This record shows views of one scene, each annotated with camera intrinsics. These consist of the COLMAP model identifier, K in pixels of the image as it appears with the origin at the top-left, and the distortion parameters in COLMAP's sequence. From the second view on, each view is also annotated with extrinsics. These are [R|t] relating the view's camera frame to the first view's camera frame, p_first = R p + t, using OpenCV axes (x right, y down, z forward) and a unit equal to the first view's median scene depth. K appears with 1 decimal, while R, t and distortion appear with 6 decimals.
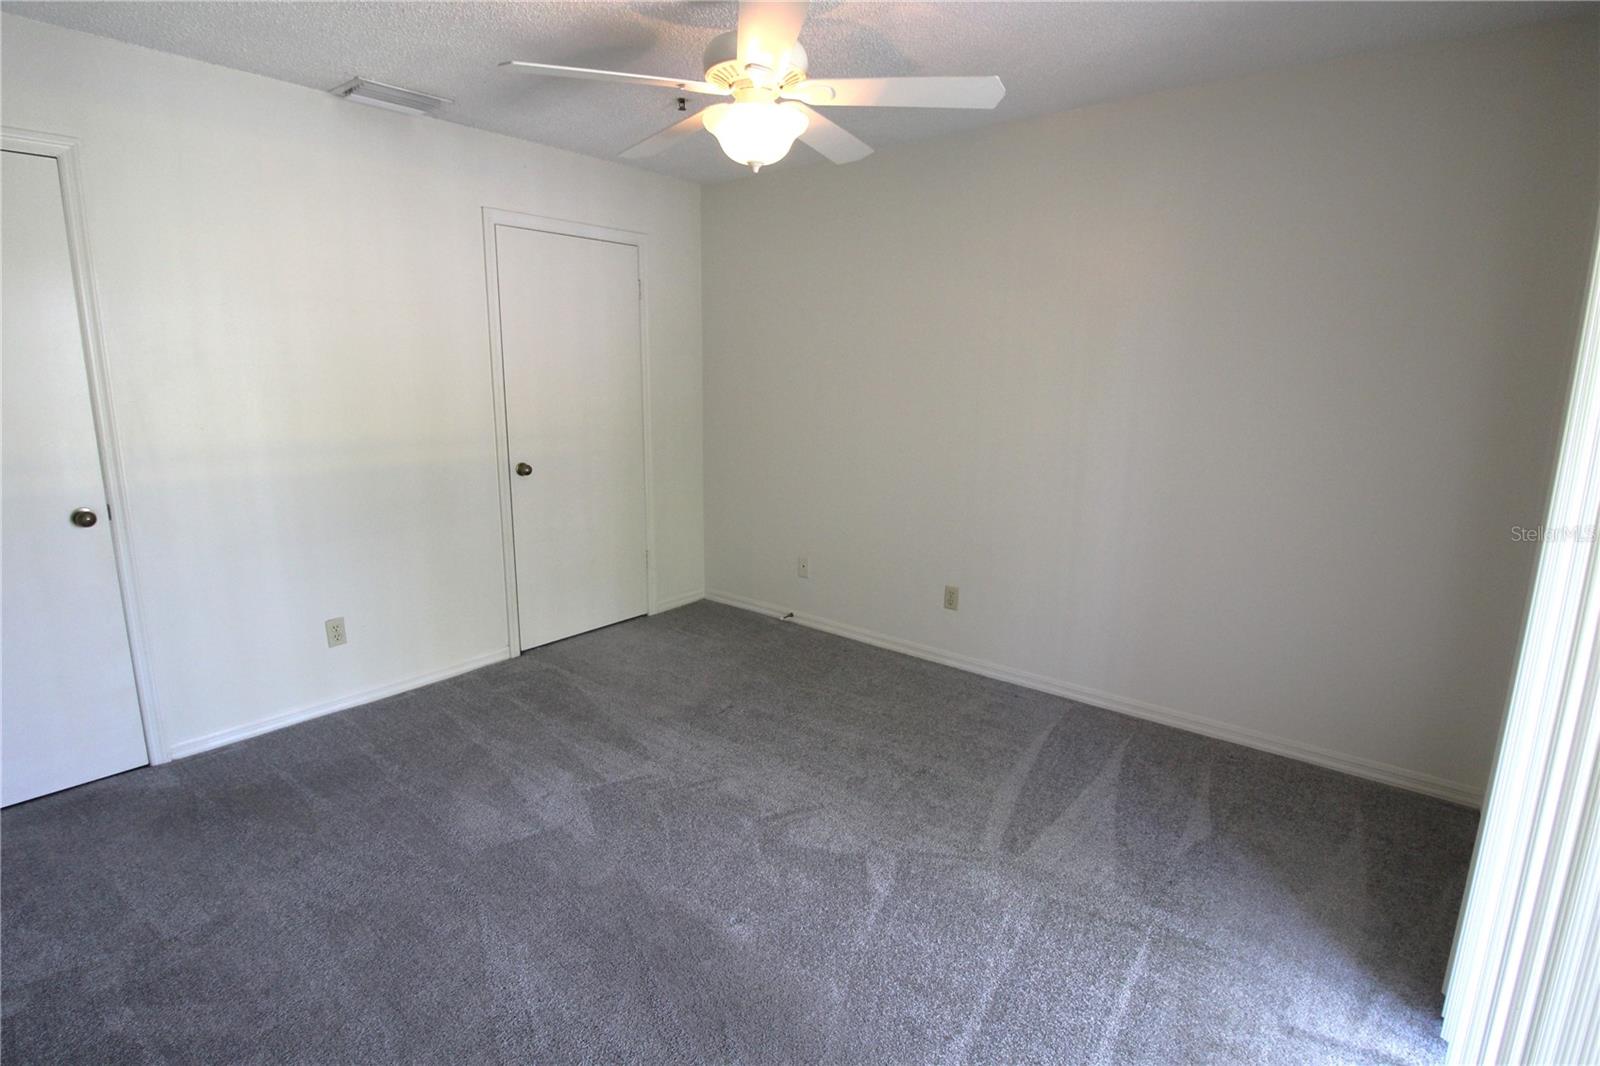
lens RADIAL K [[781.9, 0, 764.6], [0, 781.9, 528.3], [0, 0, 1]] dist [-0.003031, -0.015097]
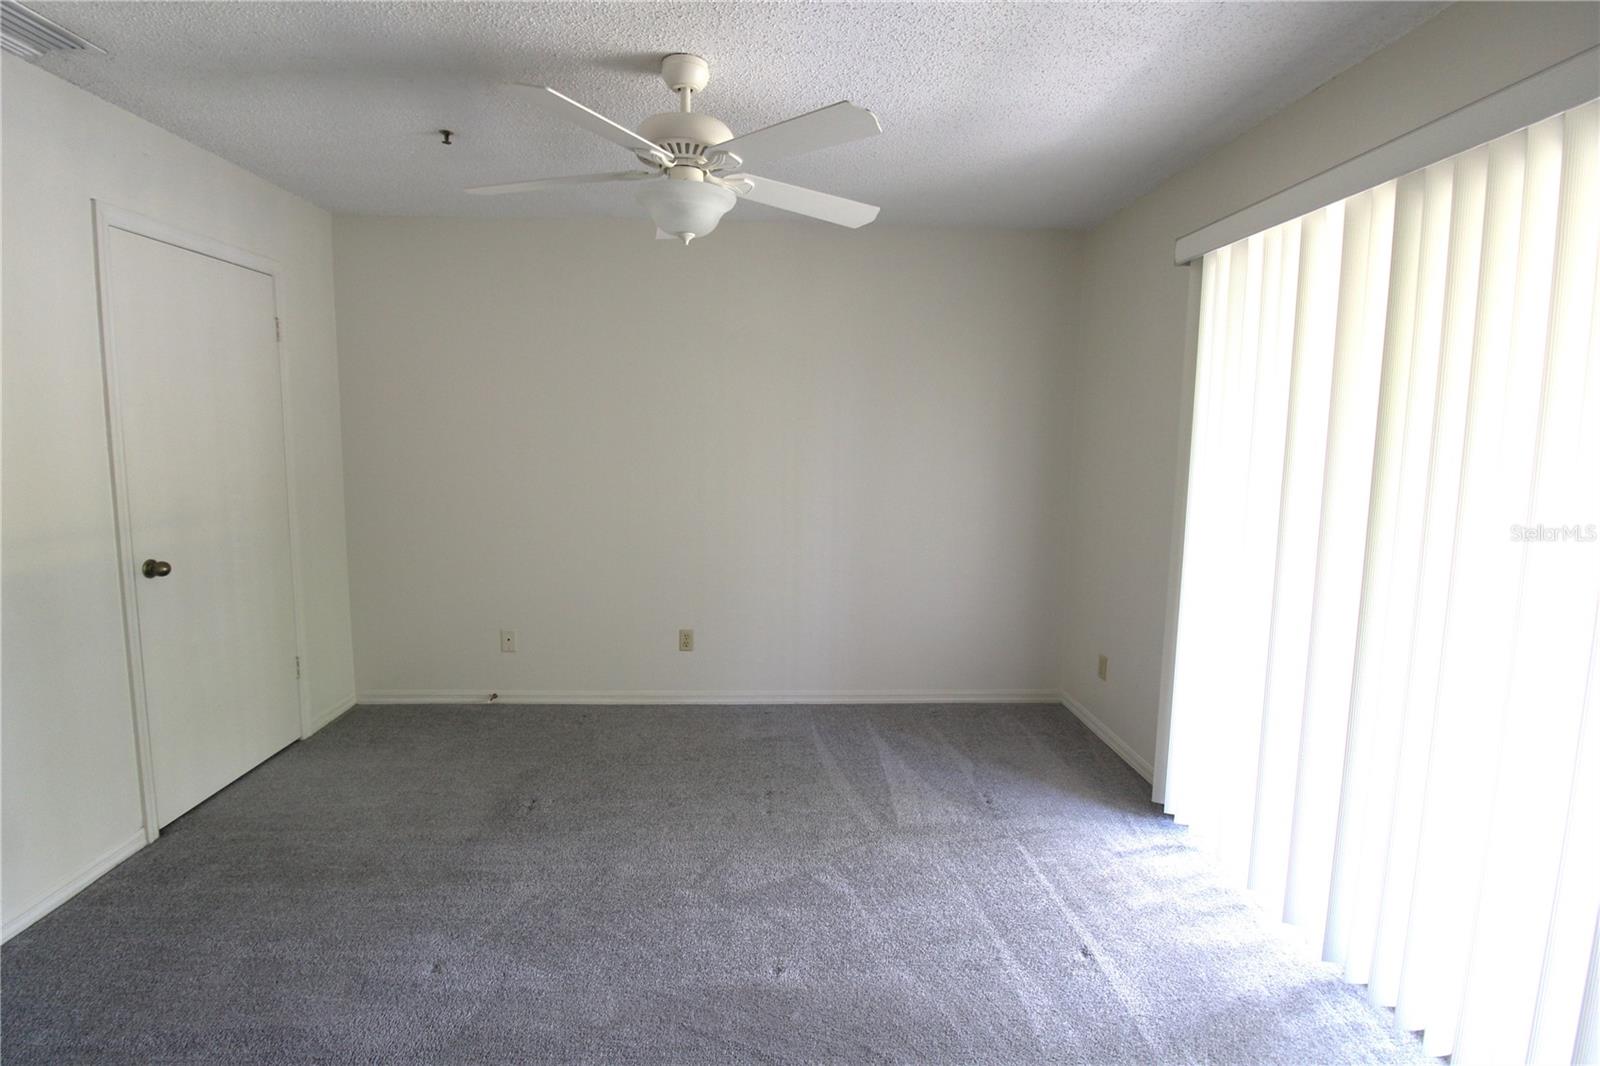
lens RADIAL K [[781.9, 0, 764.6], [0, 781.9, 528.3], [0, 0, 1]] dist [-0.003031, -0.015097]
pose [[0.733939, -0.081630, 0.674292, -0.449337], [0.129913, 0.991294, -0.021399, -0.030158], [-0.666675, 0.103305, 0.738154, 0.135127]]
